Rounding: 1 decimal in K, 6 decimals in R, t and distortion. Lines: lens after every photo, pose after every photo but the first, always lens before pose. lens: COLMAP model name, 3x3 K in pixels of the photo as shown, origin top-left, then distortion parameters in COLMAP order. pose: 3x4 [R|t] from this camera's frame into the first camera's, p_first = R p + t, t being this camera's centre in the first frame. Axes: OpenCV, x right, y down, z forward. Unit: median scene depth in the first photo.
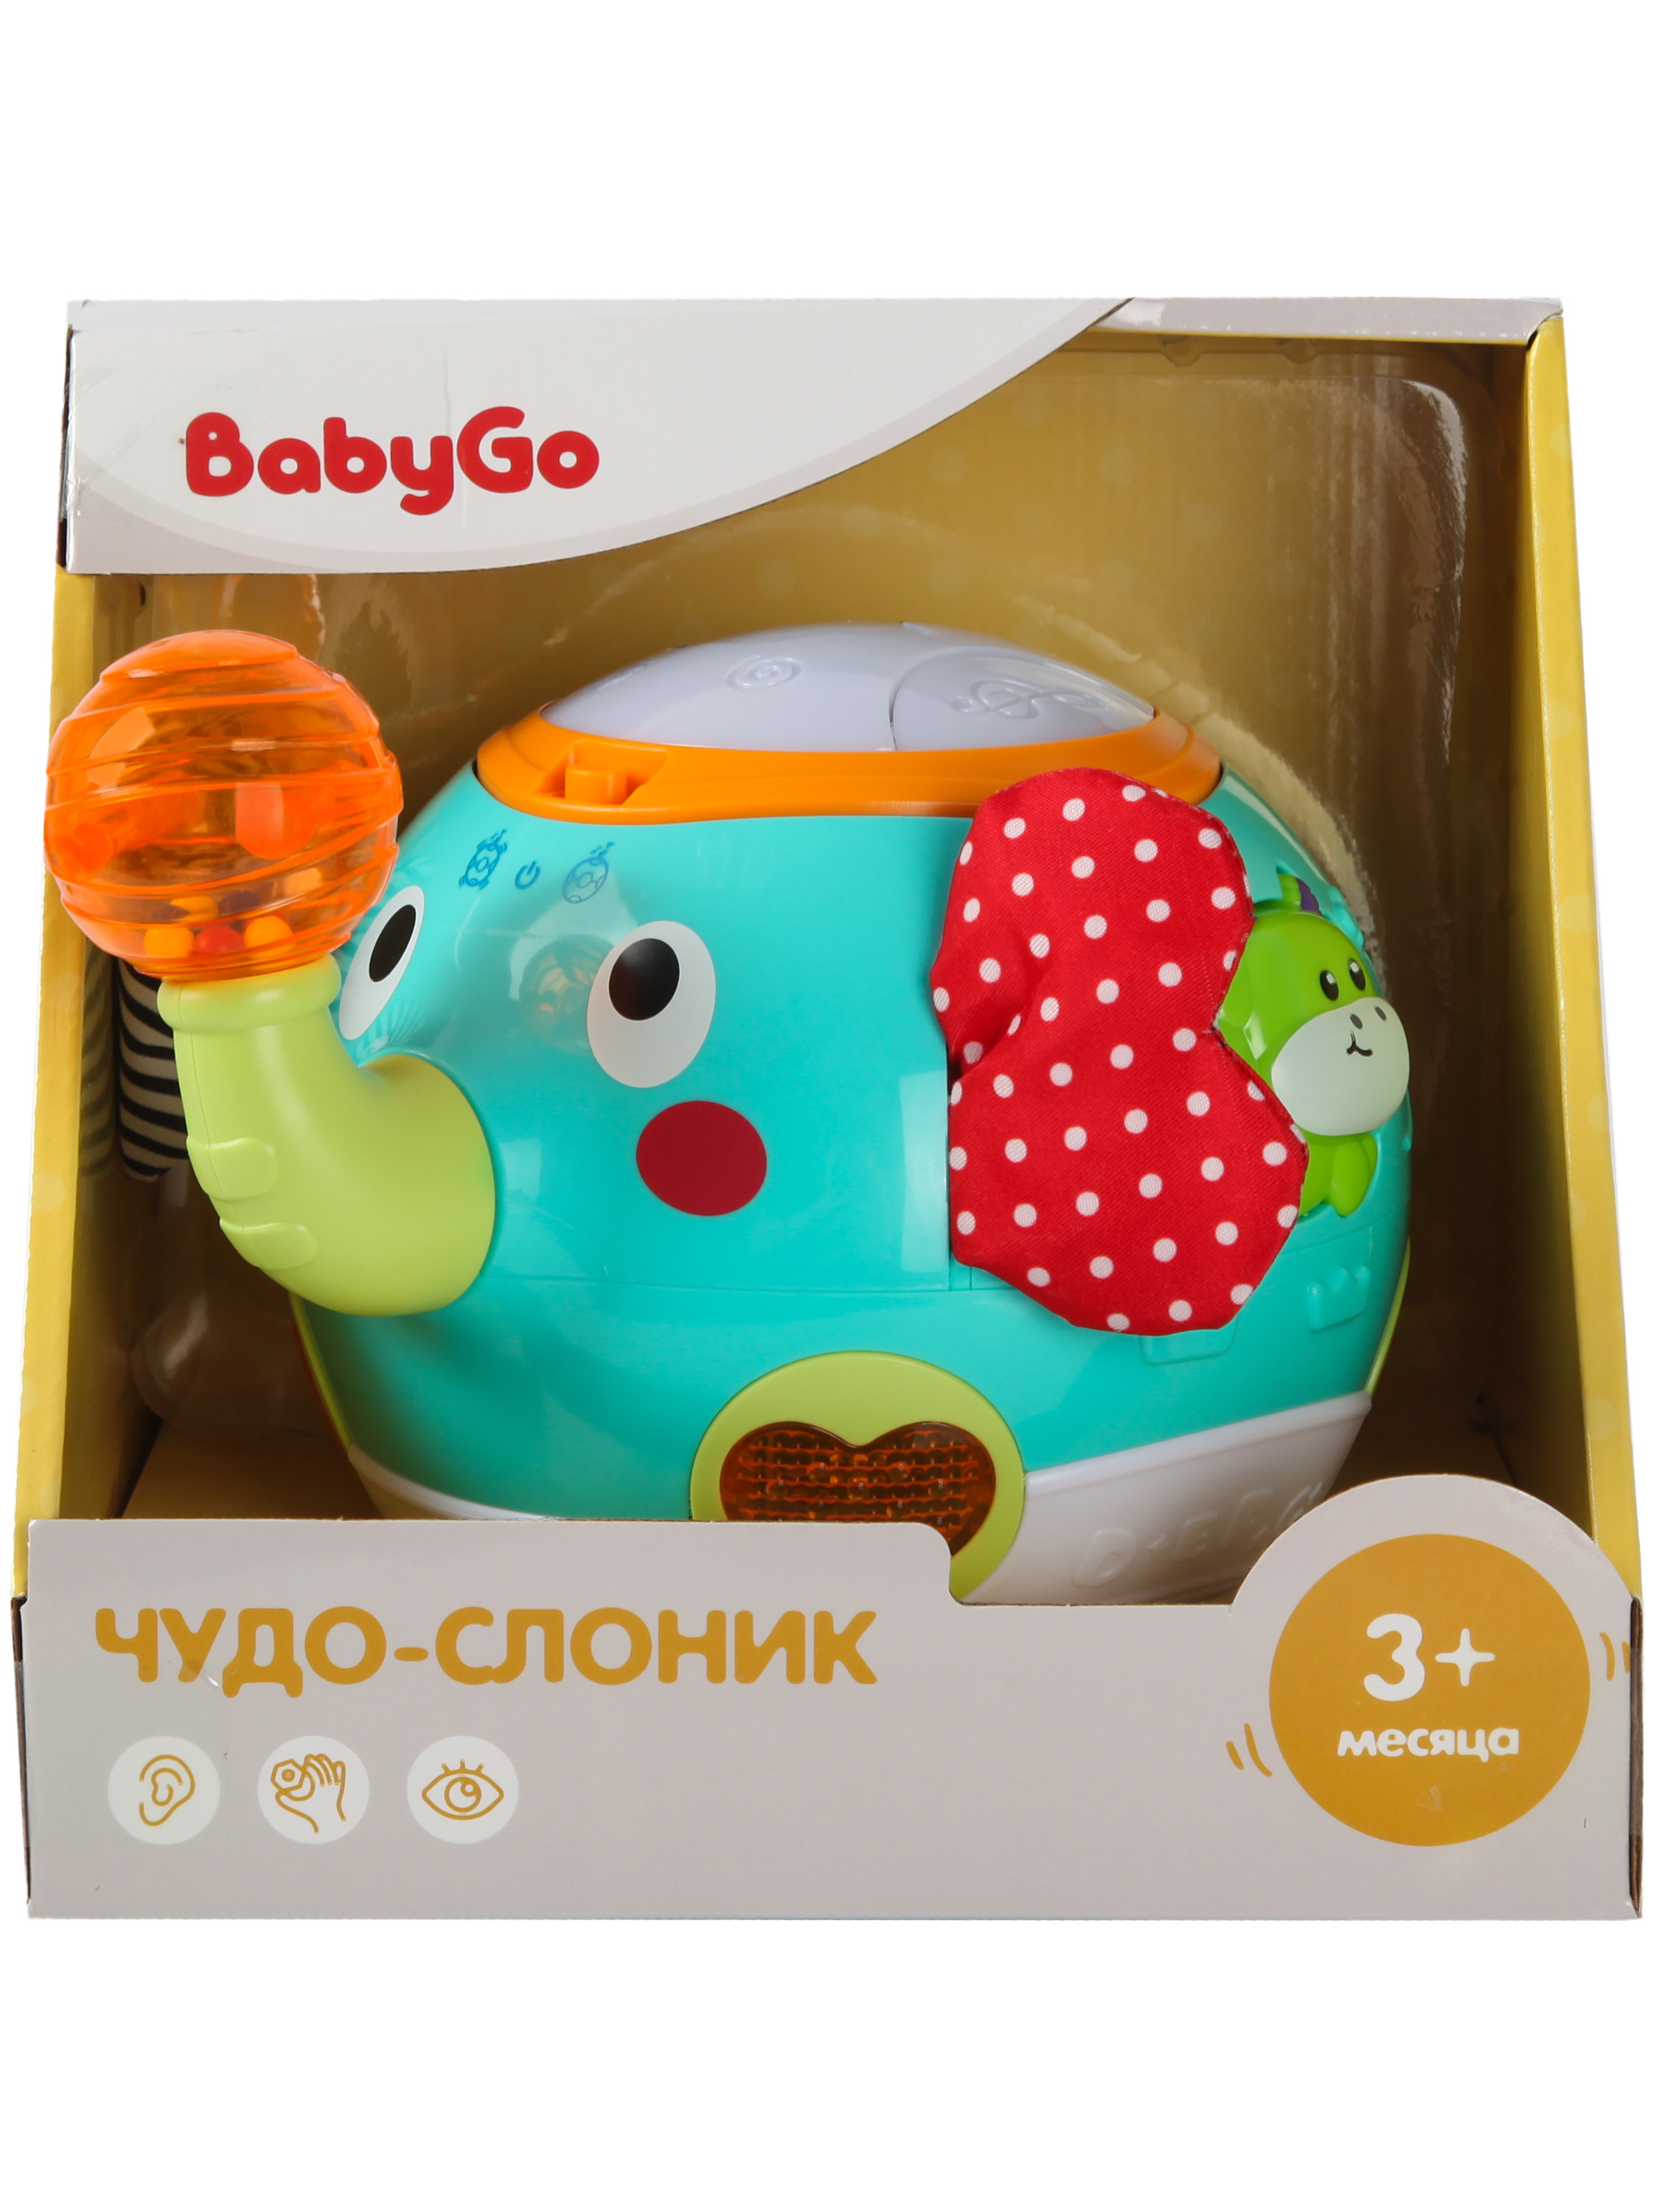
lens RADIAL K [[4025.1, 0, 830.1], [0, 4025.1, 1102.6], [0, 0, 1]] dist [-0.032106, 0.000000]
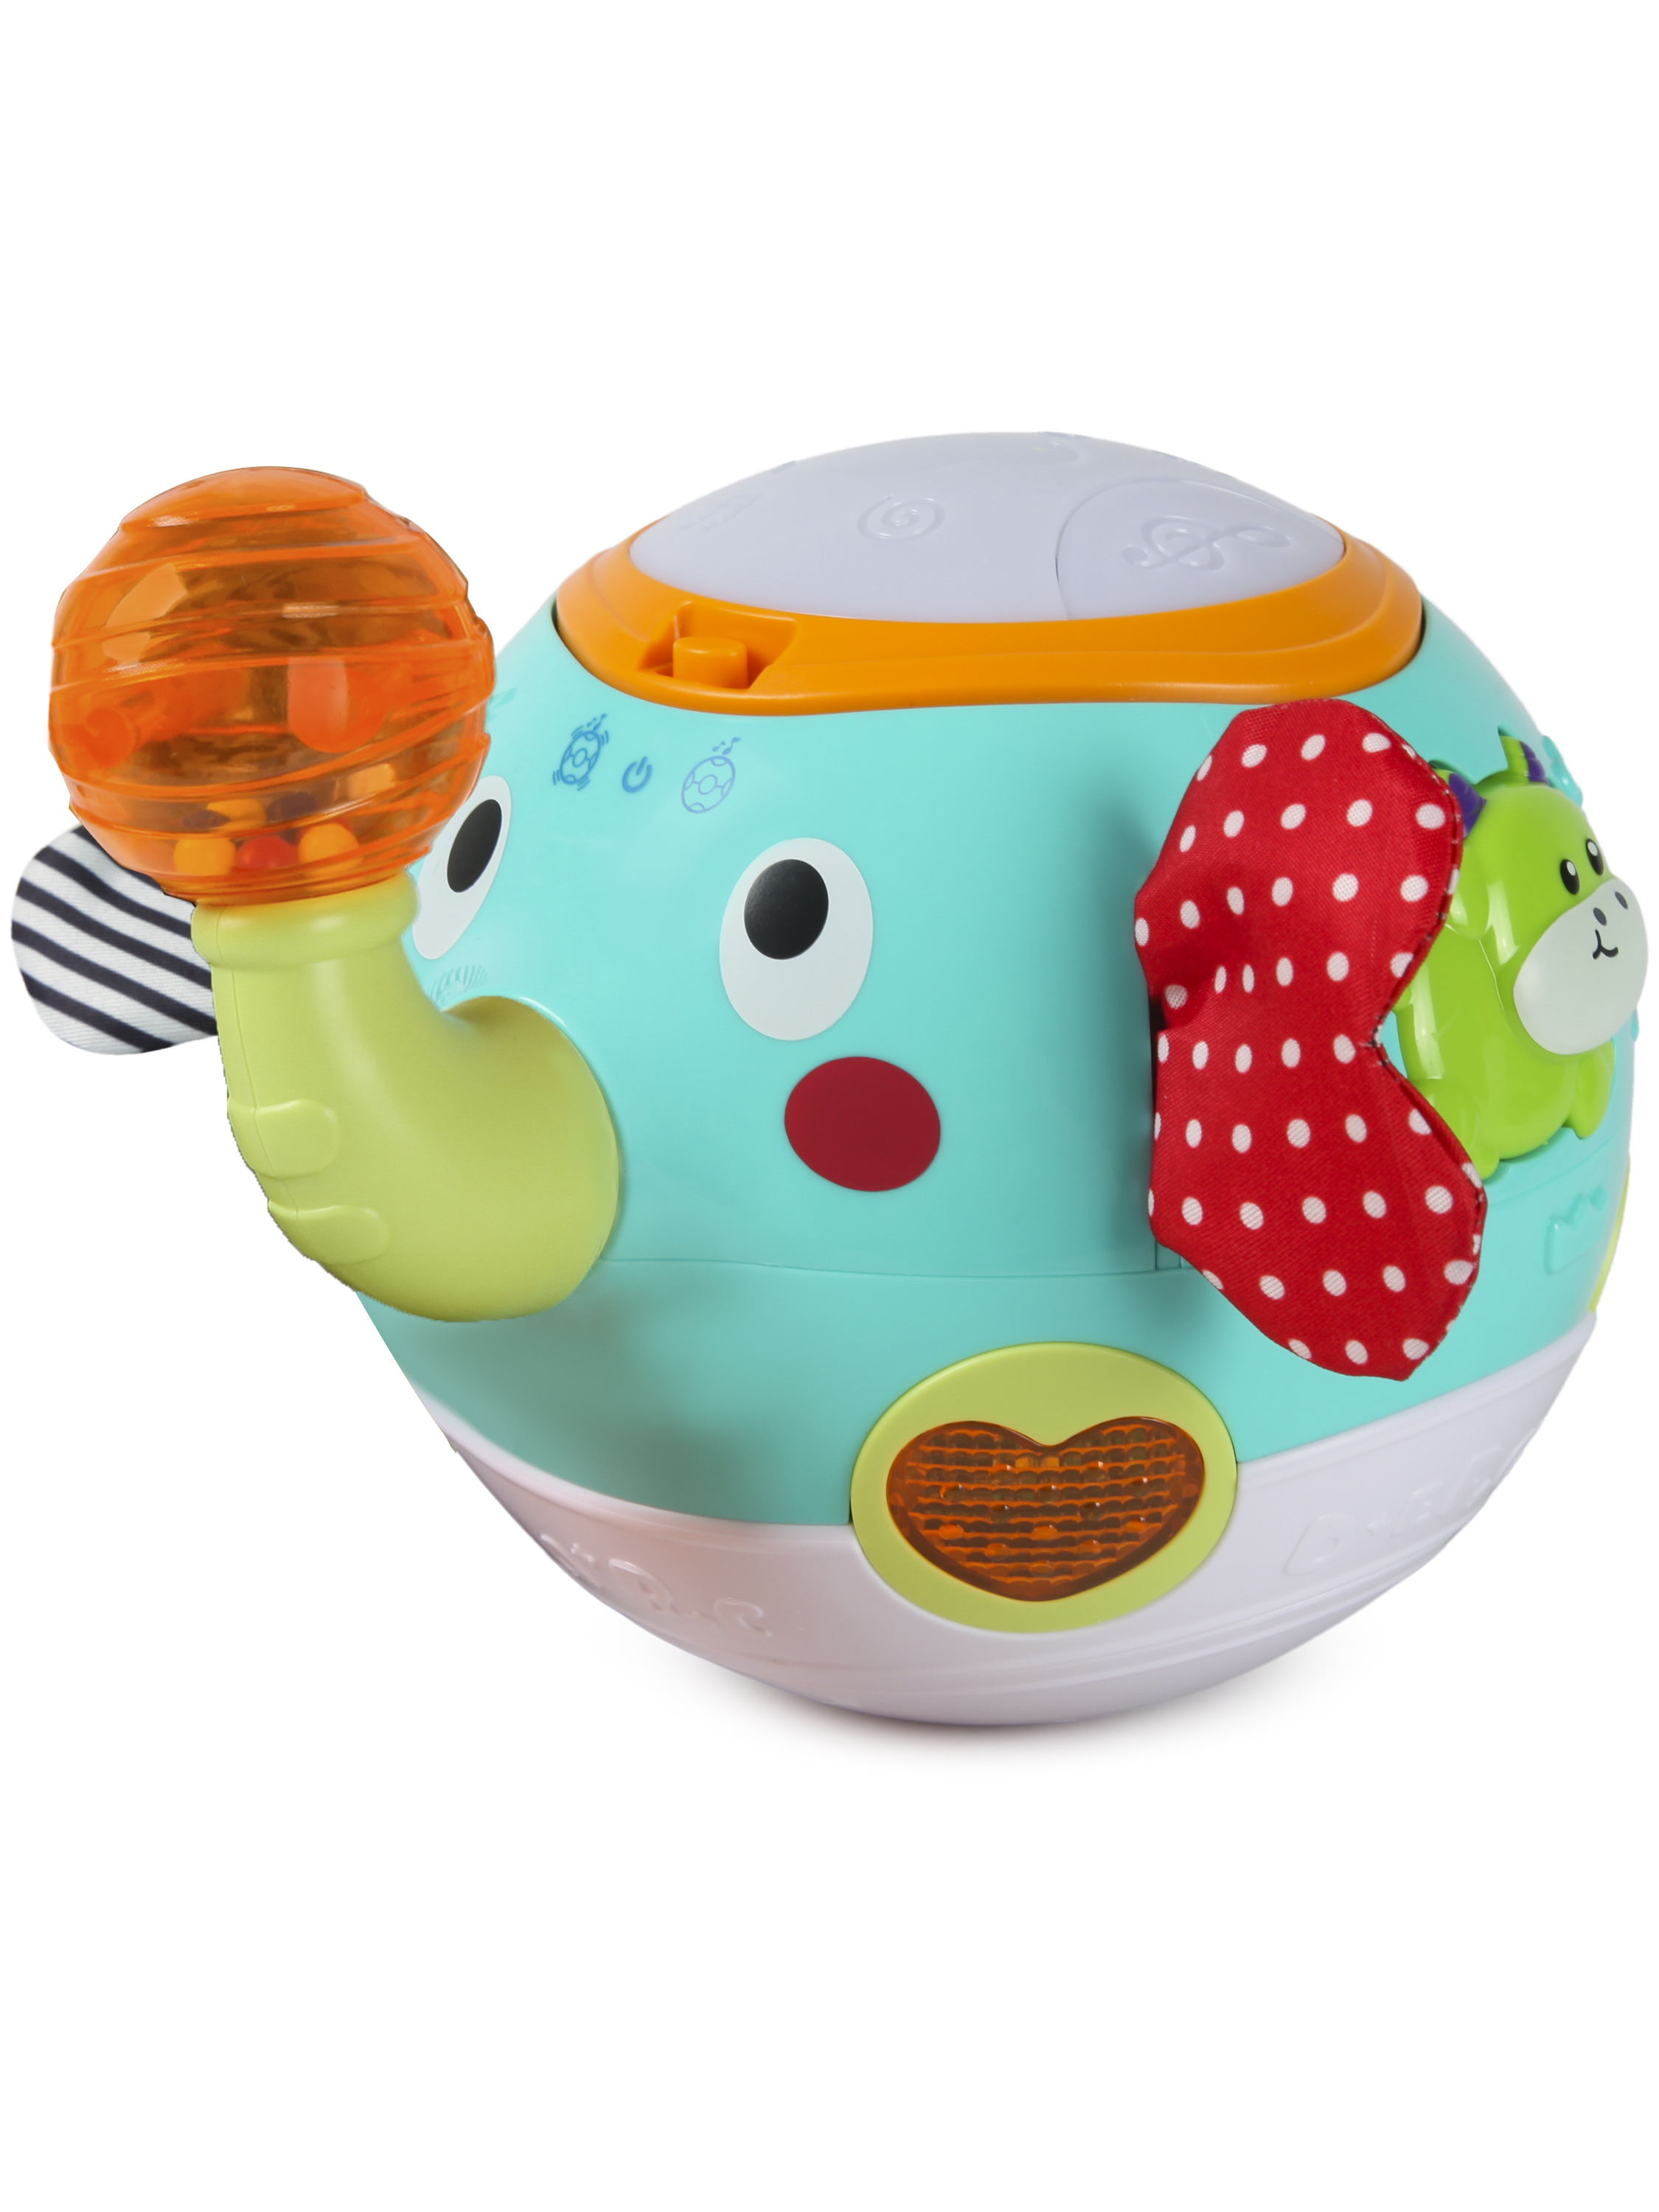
lens RADIAL K [[3732.5, 0, 832.1], [0, 3732.5, 1108.9], [0, 0, 1]] dist [-0.009496, 0.000000]
pose [[0.999186, 0.002709, -0.040244, -0.008703], [-0.001393, 0.999465, 0.032688, -0.013836], [0.040311, -0.032606, 0.998655, 0.256144]]
